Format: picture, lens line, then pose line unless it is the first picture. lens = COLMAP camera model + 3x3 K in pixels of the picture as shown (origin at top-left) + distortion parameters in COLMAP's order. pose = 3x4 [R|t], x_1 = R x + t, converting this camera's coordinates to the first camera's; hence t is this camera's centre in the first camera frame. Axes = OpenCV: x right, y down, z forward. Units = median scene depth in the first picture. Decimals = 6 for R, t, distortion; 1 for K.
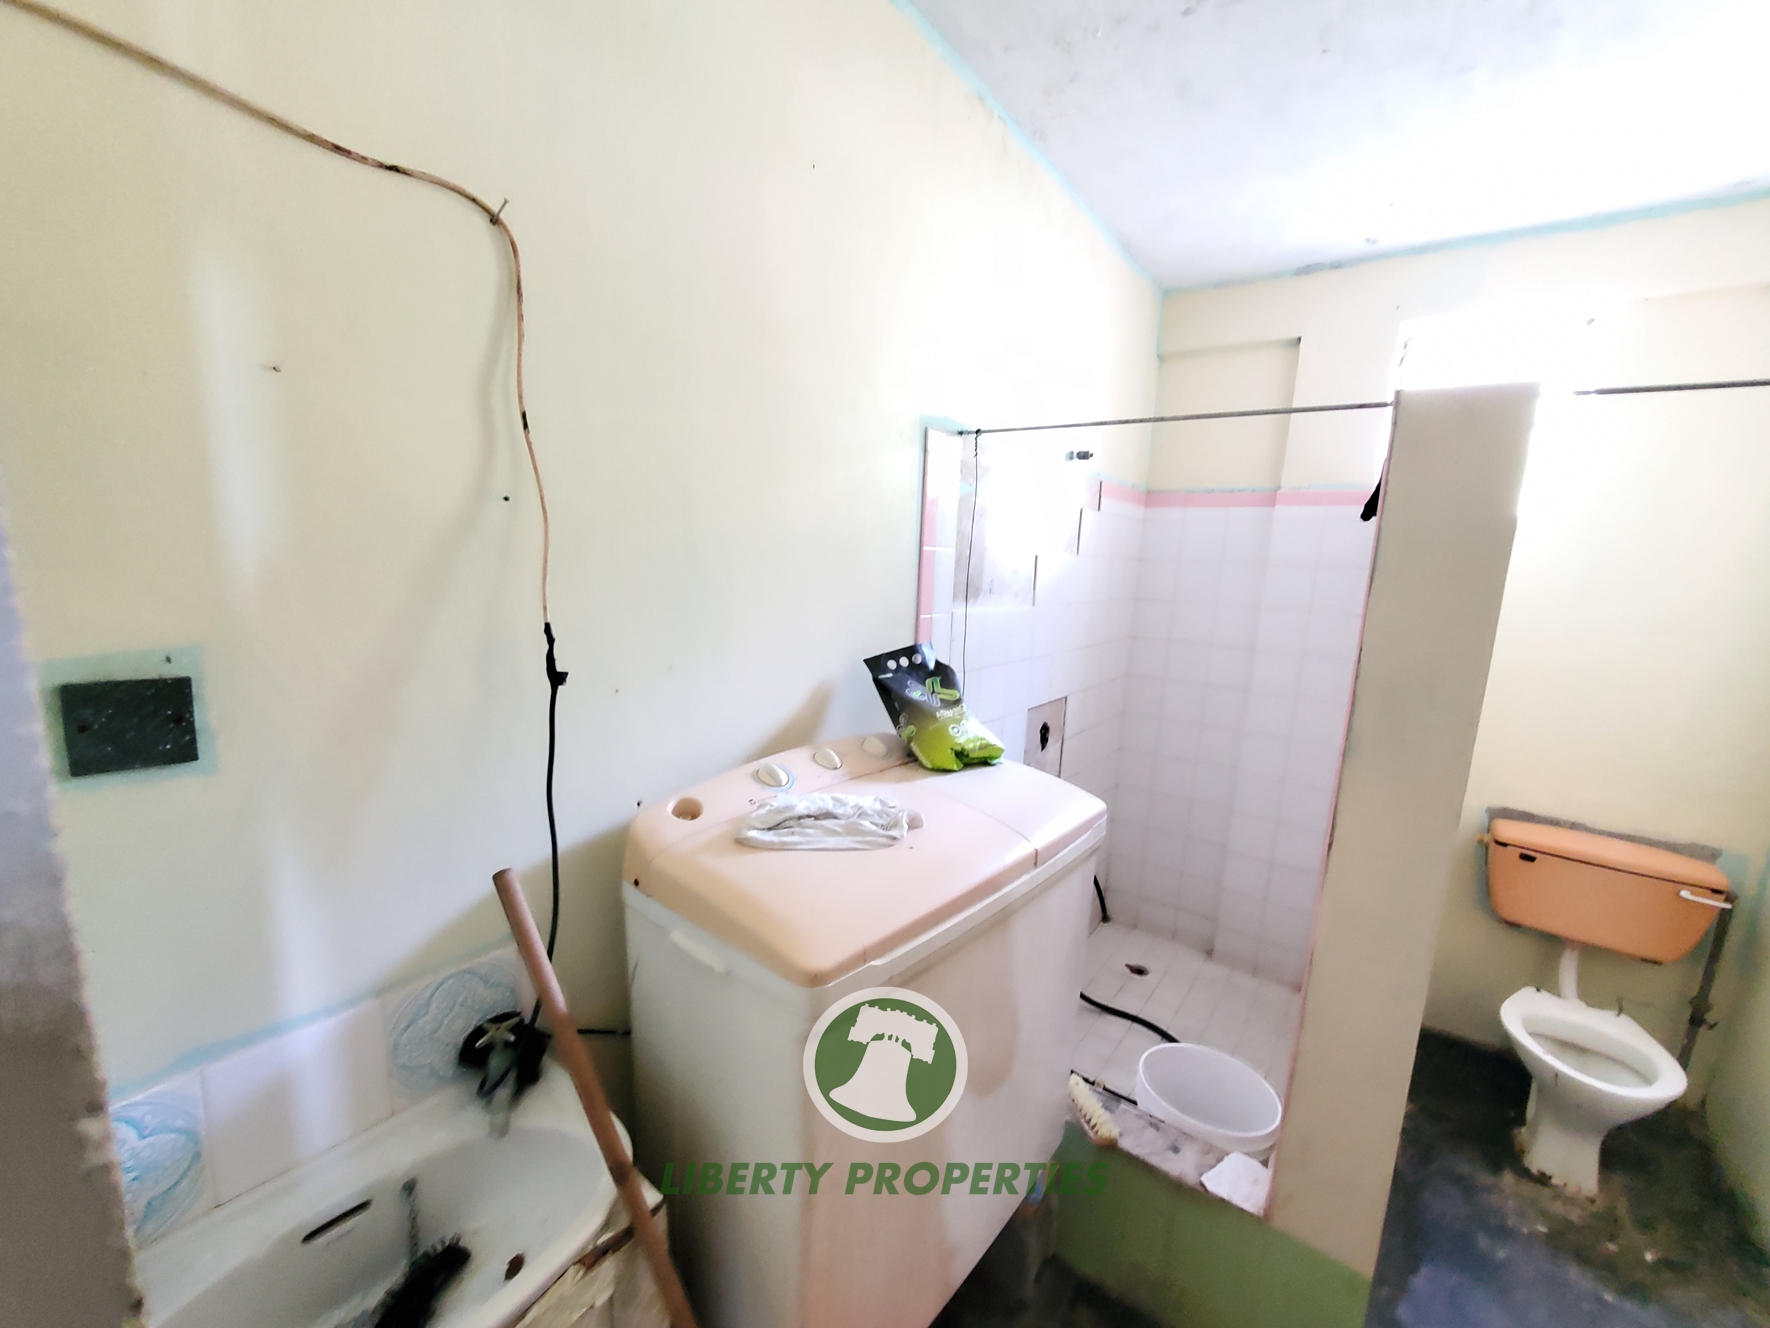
lens RADIAL K [[705.0, 0, 902.7], [0, 705.0, 677.7], [0, 0, 1]] dist [-0.000552, -0.000872]
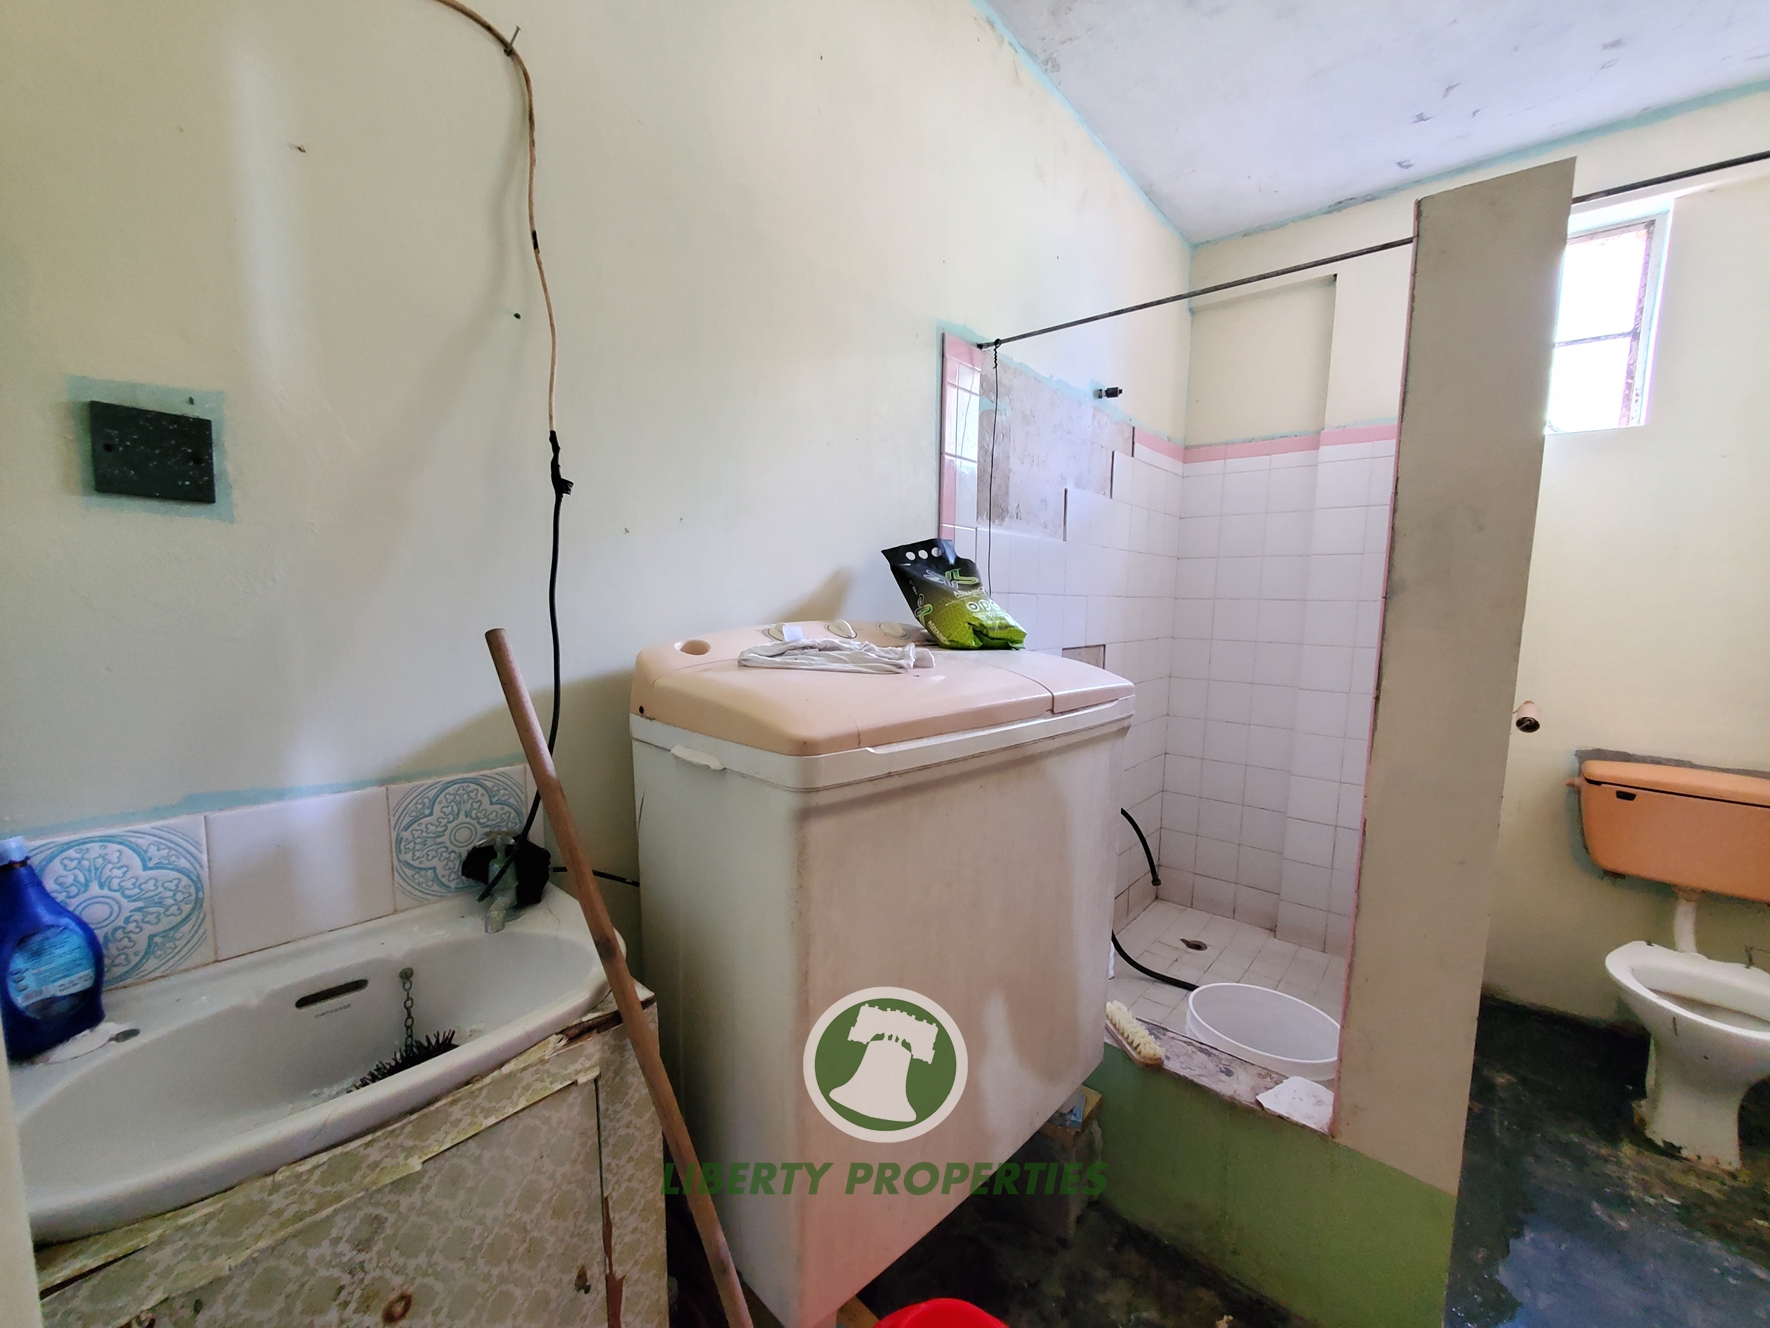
lens RADIAL K [[705.4, 0, 900.7], [0, 705.4, 671.8], [0, 0, 1]] dist [-0.002370, -0.000163]
pose [[0.996788, -0.019409, -0.077704, 0.046231], [0.014490, 0.997884, -0.063384, 0.213450], [0.078769, 0.062054, 0.994960, 0.023773]]
